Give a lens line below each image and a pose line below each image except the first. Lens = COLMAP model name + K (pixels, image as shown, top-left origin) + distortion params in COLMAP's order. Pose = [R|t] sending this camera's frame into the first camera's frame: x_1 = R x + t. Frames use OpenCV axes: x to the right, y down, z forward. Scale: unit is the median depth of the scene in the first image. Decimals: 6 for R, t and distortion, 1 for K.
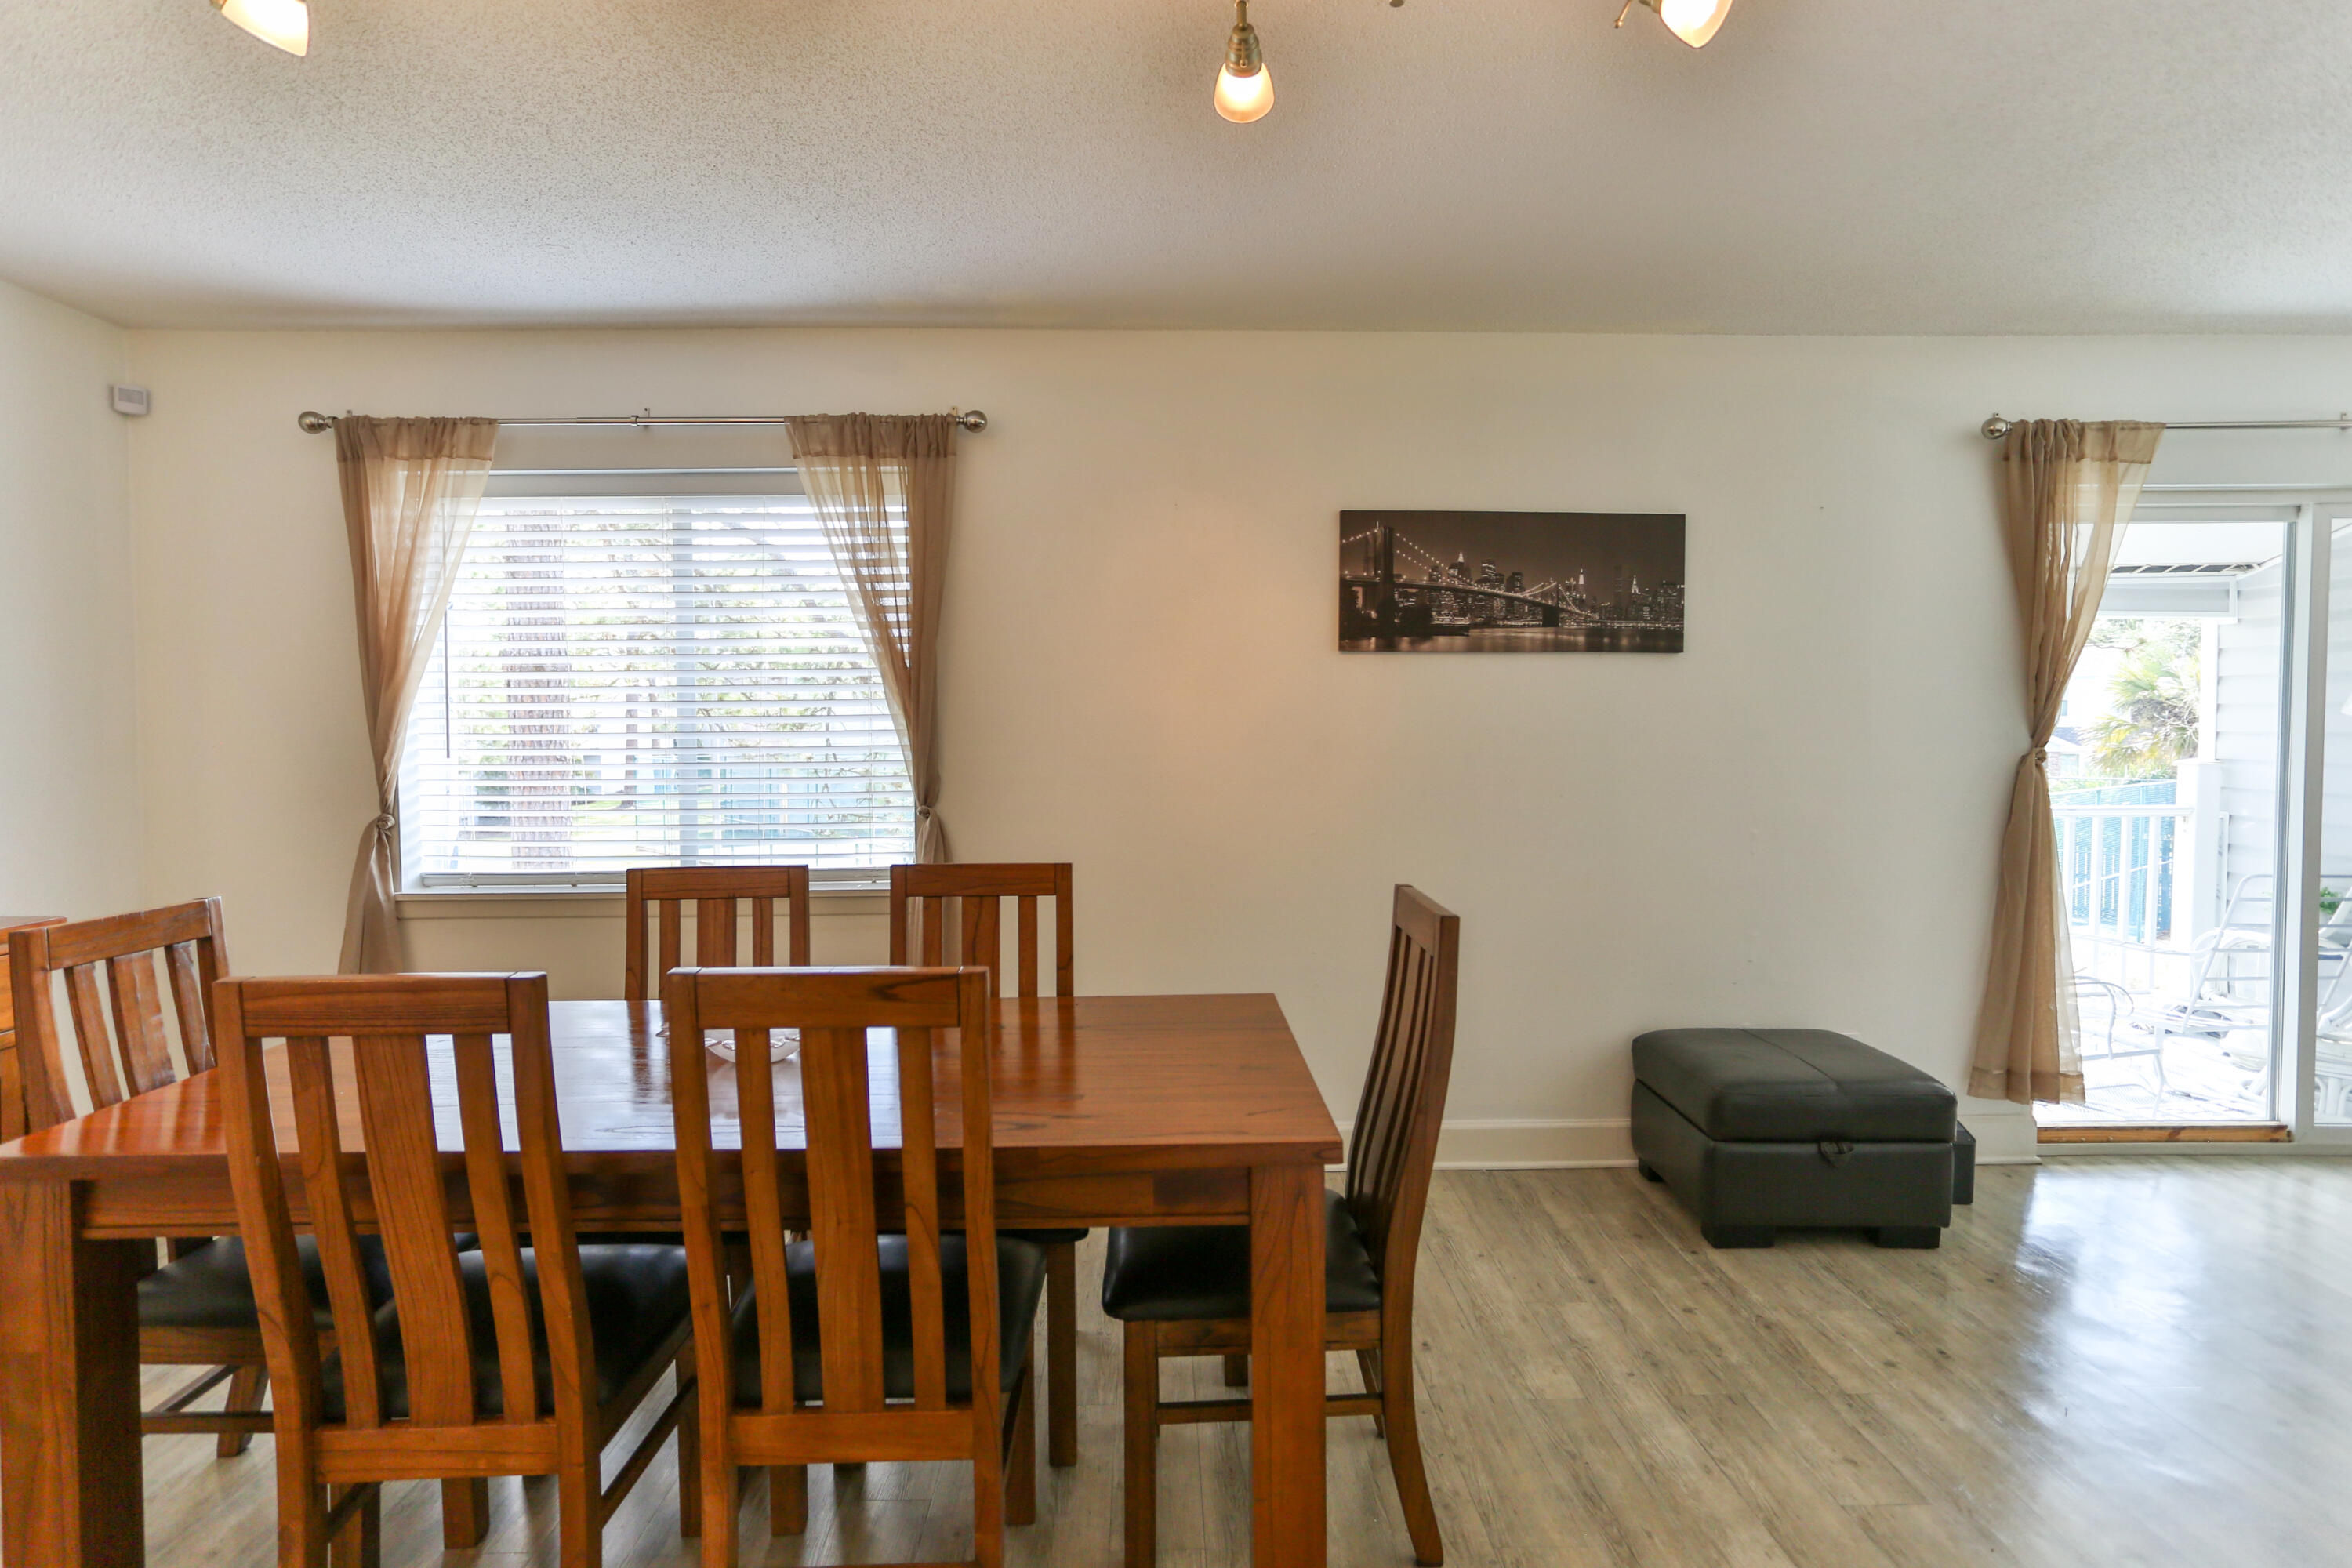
lens RADIAL K [[1220.3, 0, 1184.4], [0, 1220.3, 762.1], [0, 0, 1]] dist [-0.045351, 0.027710]
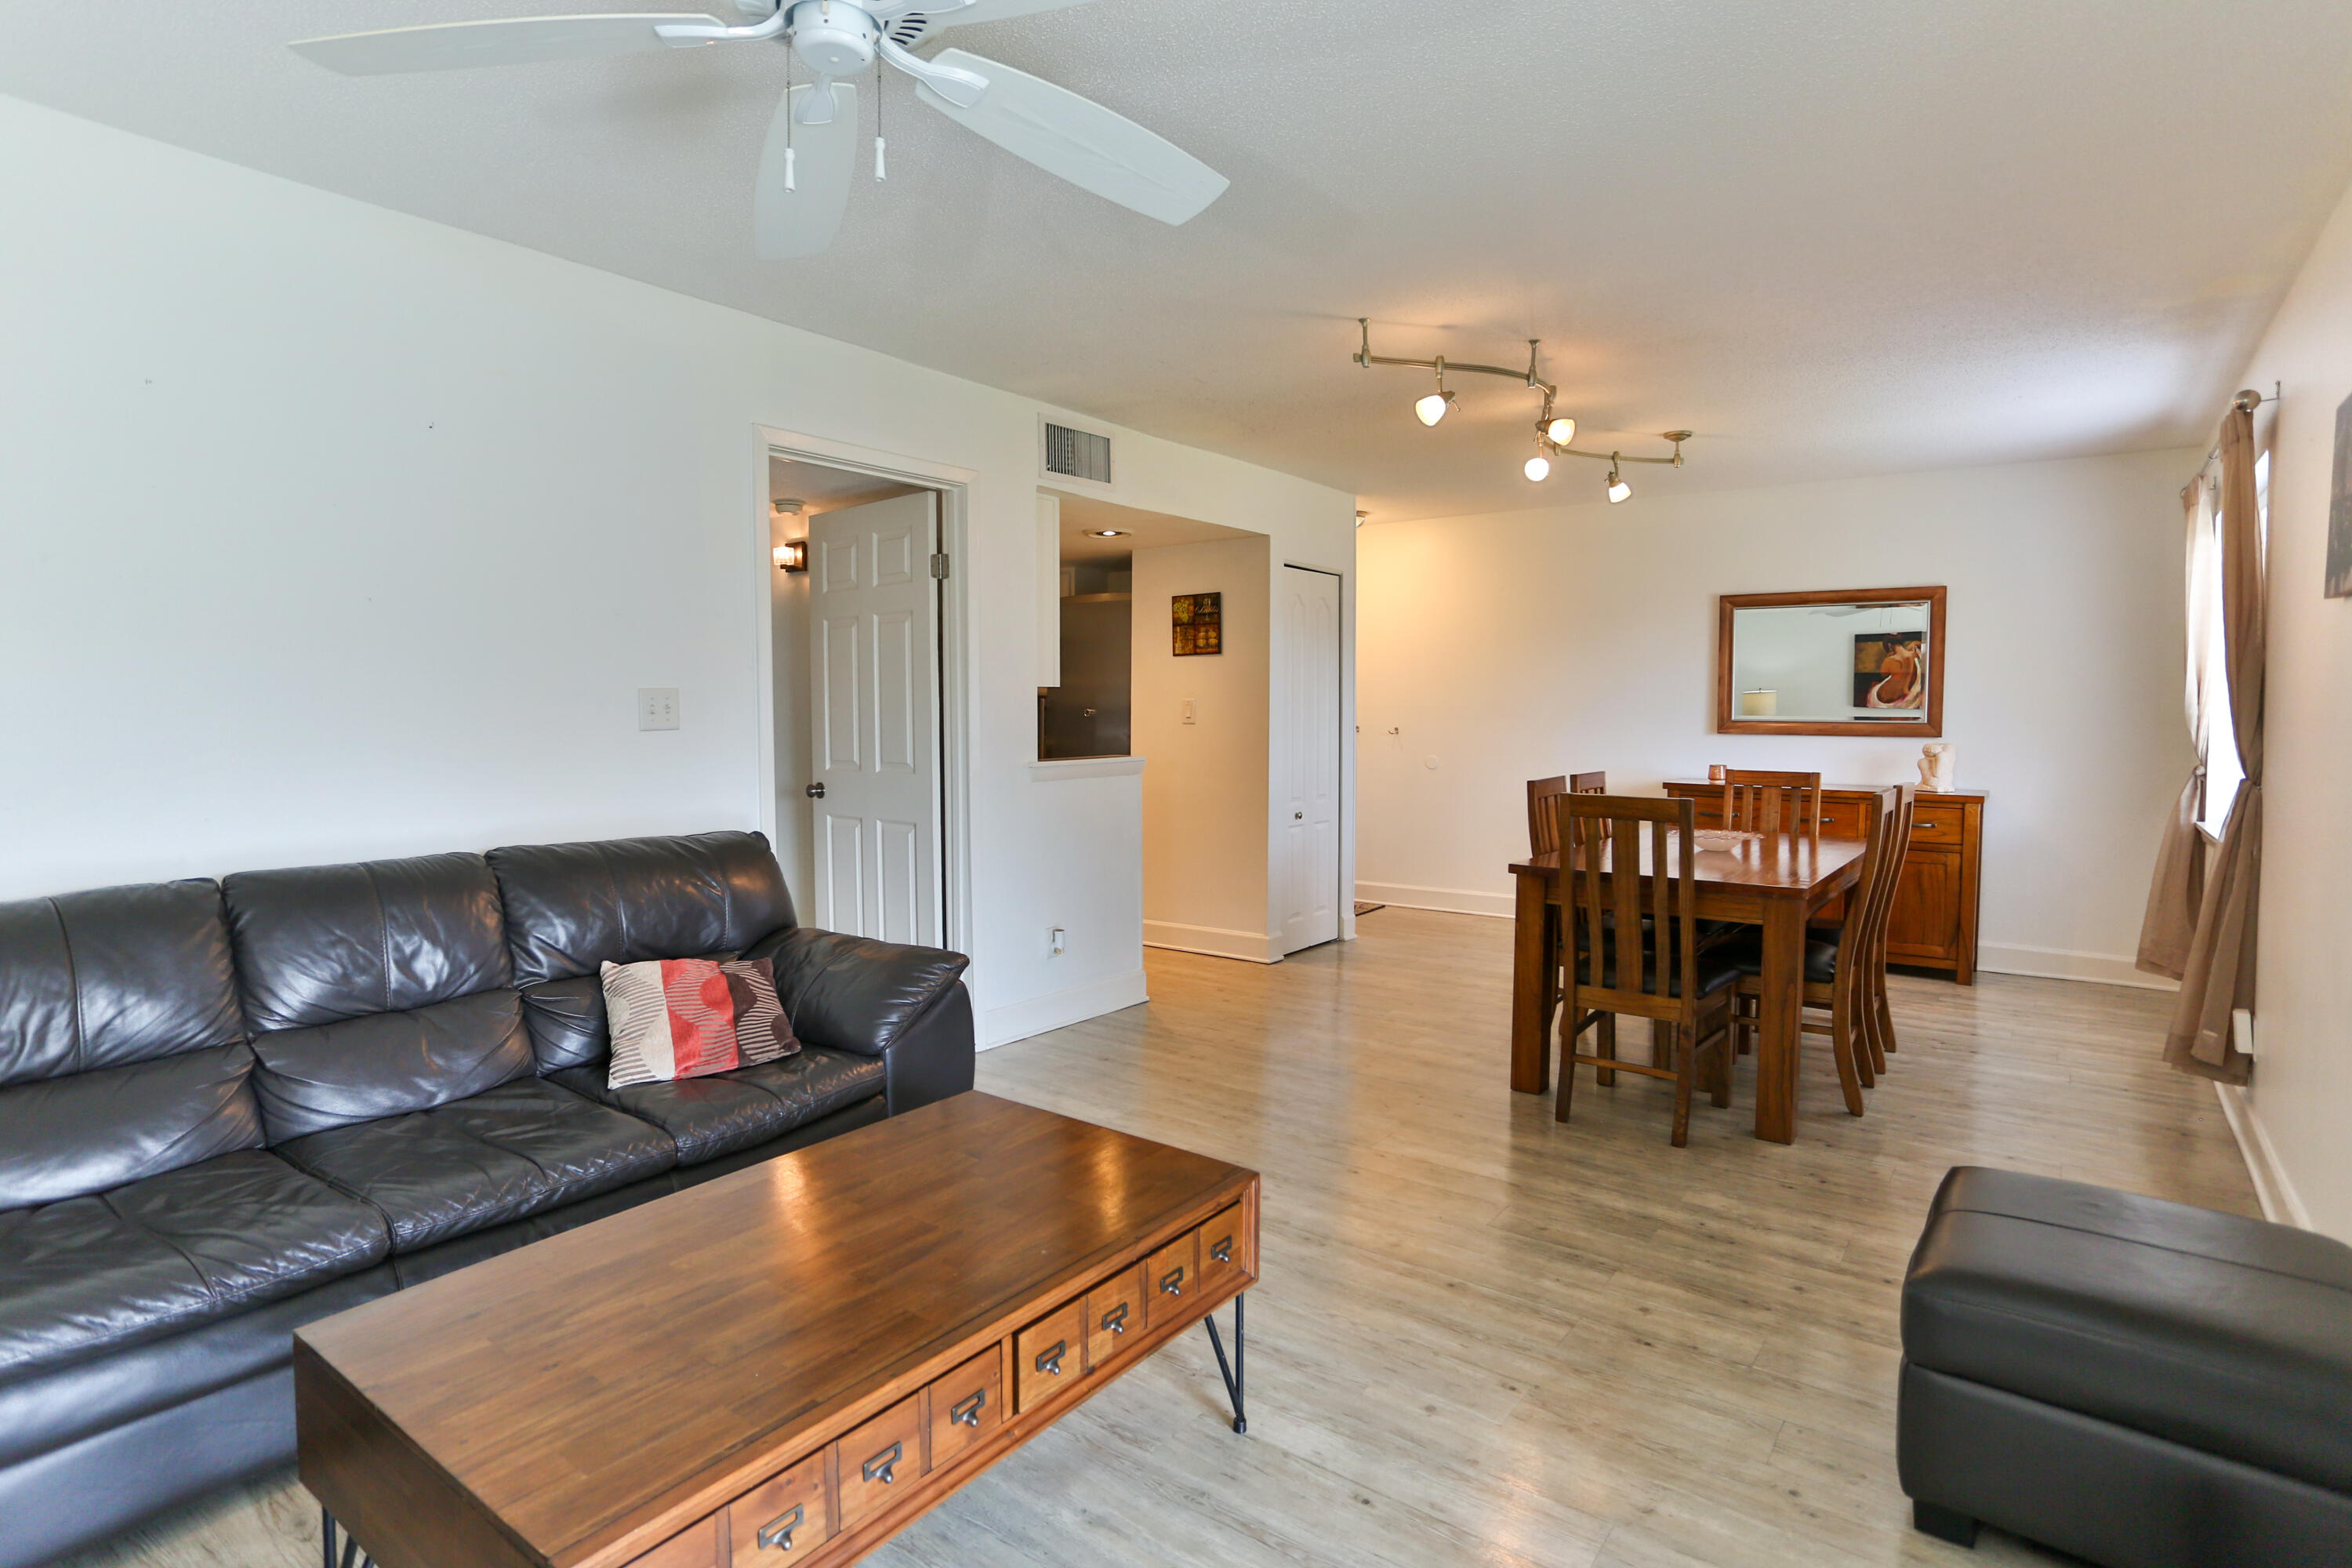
lens RADIAL K [[1220.3, 0, 1159.0], [0, 1220.3, 770.5], [0, 0, 1]] dist [-0.045351, 0.027710]
pose [[-0.617324, 0.043208, -0.785522, 1.189451], [-0.026422, 0.996789, 0.075593, -0.024464], [0.786265, 0.067420, -0.614200, 0.921261]]
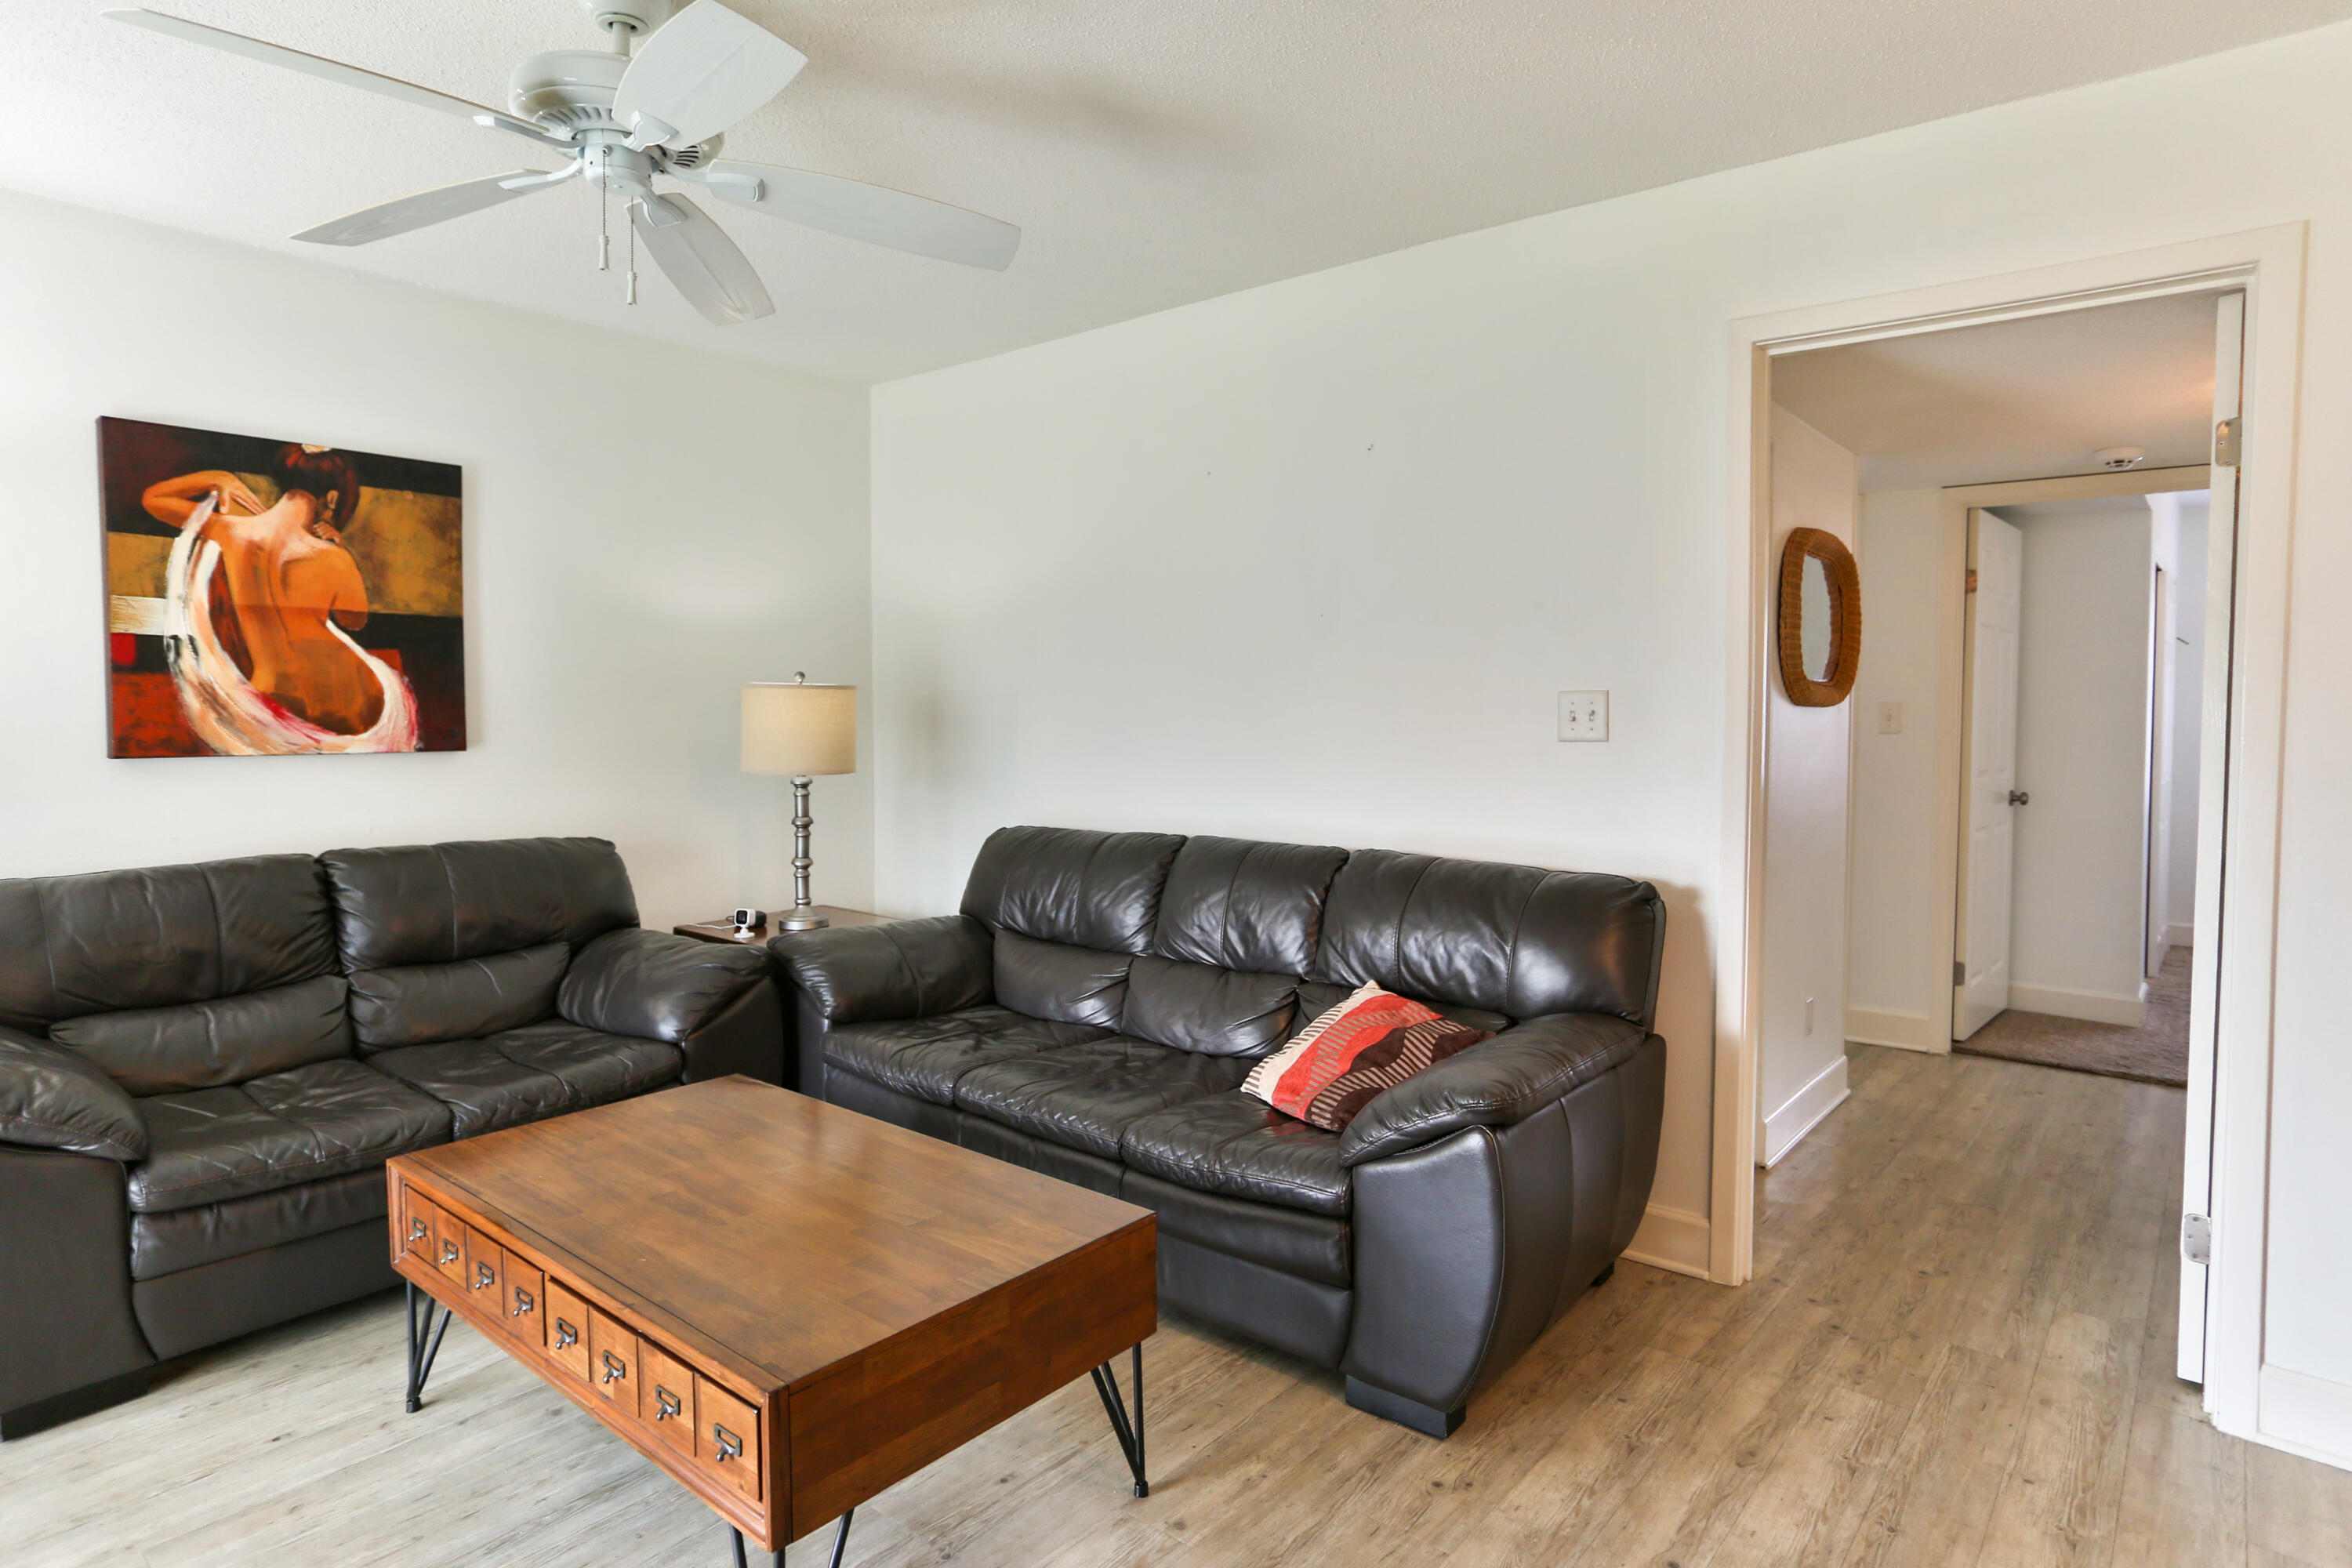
lens RADIAL K [[1286.9, 0, 1144.3], [0, 1286.9, 763.9], [0, 0, 1]] dist [-0.019164, 0.011416]
pose [[-0.749036, -0.036822, 0.661506, 0.278160], [0.014409, 0.997313, 0.071830, -0.023526], [-0.662373, 0.063335, -0.746492, 0.824433]]
